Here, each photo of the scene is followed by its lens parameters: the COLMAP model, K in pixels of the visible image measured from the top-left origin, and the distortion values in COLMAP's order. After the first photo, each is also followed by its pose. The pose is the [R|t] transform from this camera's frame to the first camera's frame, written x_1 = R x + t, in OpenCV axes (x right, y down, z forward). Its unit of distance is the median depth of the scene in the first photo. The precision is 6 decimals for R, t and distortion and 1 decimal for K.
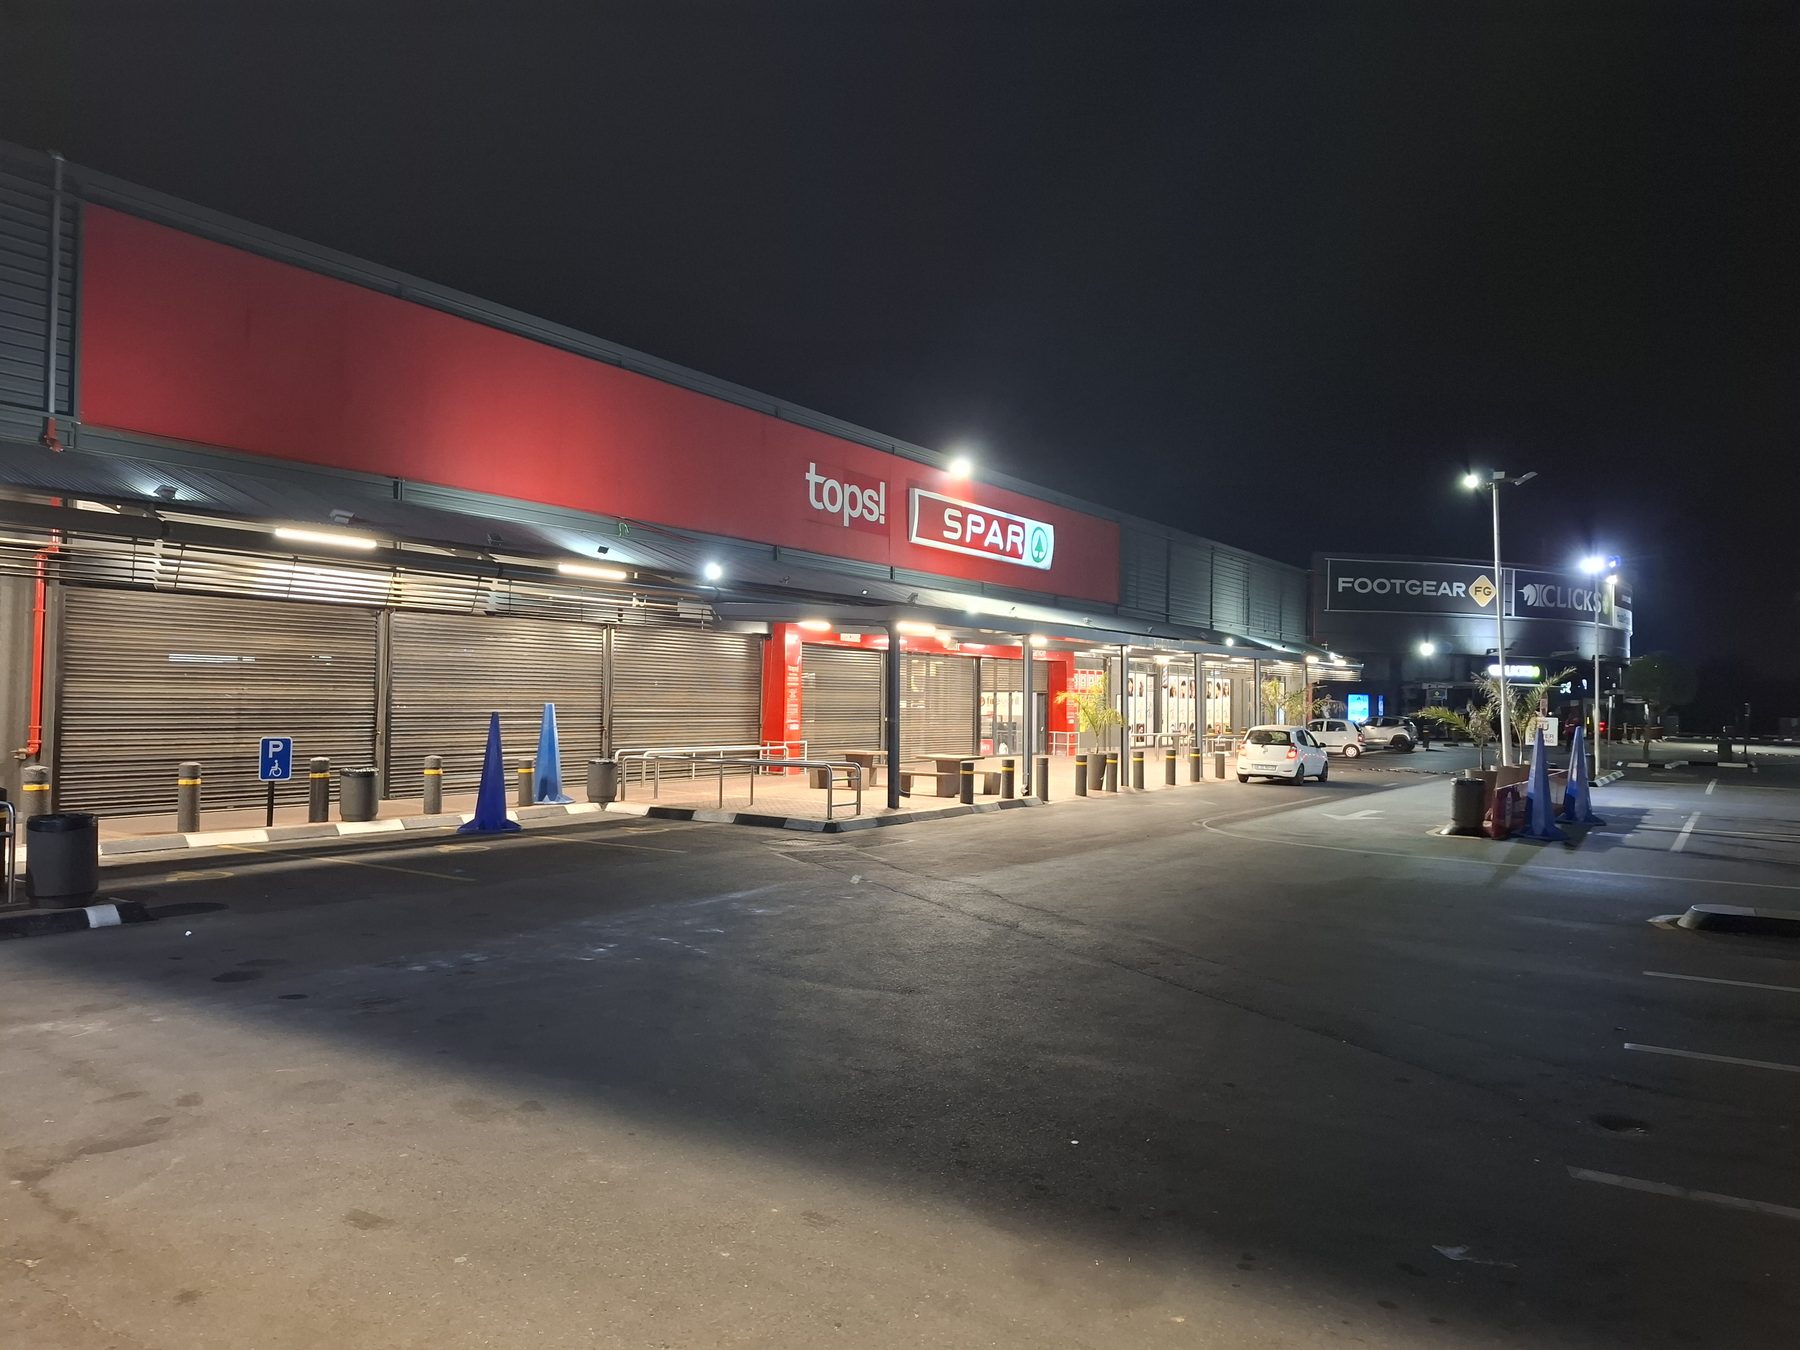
lens RADIAL K [[1247.9, 0, 892.5], [0, 1247.9, 662.4], [0, 0, 1]] dist [0.069092, -0.079292]
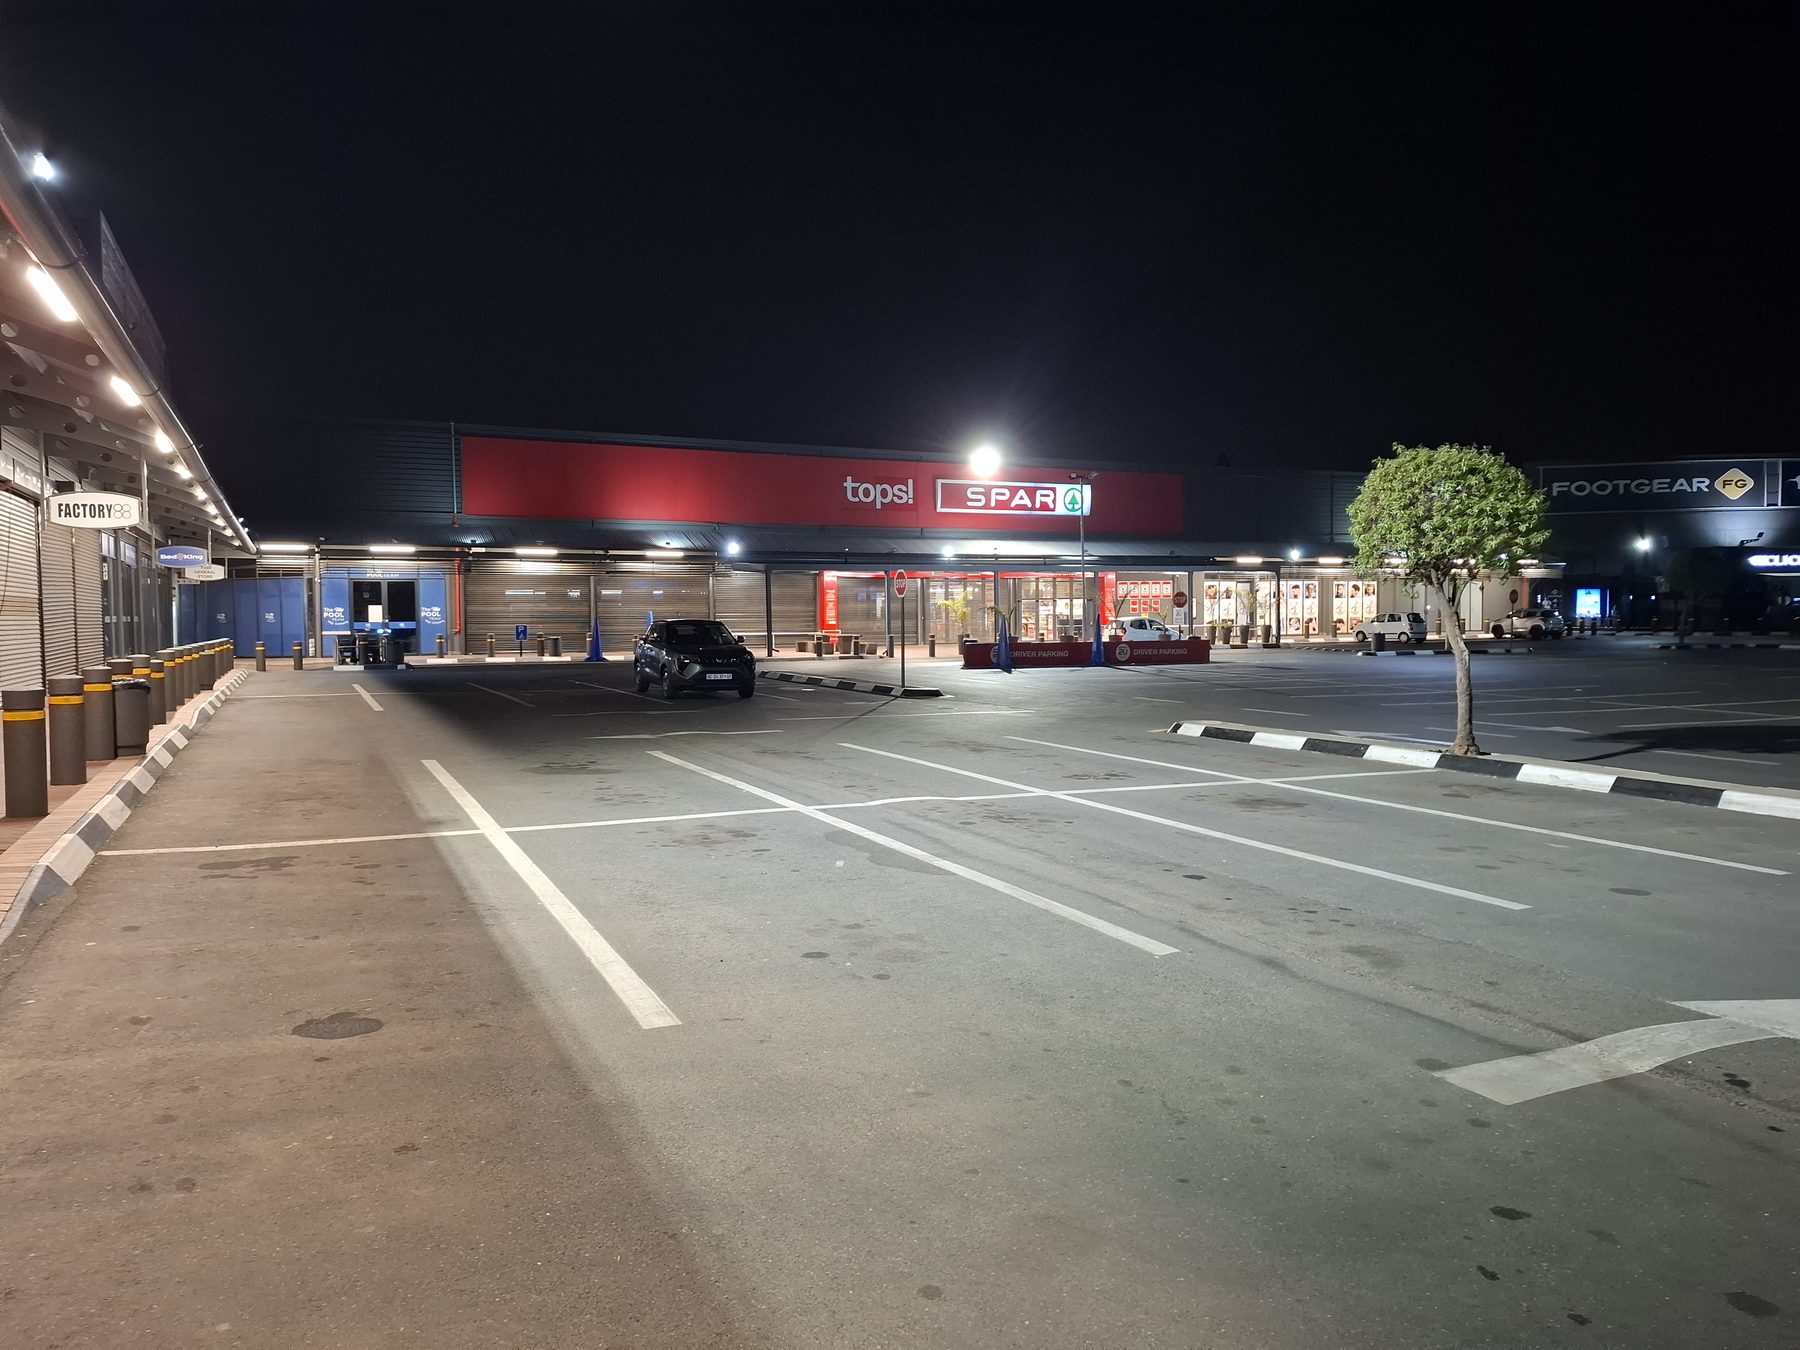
lens RADIAL K [[1247.9, 0, 888.3], [0, 1247.9, 635.9], [0, 0, 1]] dist [0.069092, -0.079292]
pose [[0.853143, -0.011938, -0.521541, 0.743141], [0.037063, 0.998599, 0.037770, 0.003982], [0.520359, -0.051553, 0.852390, -0.421872]]
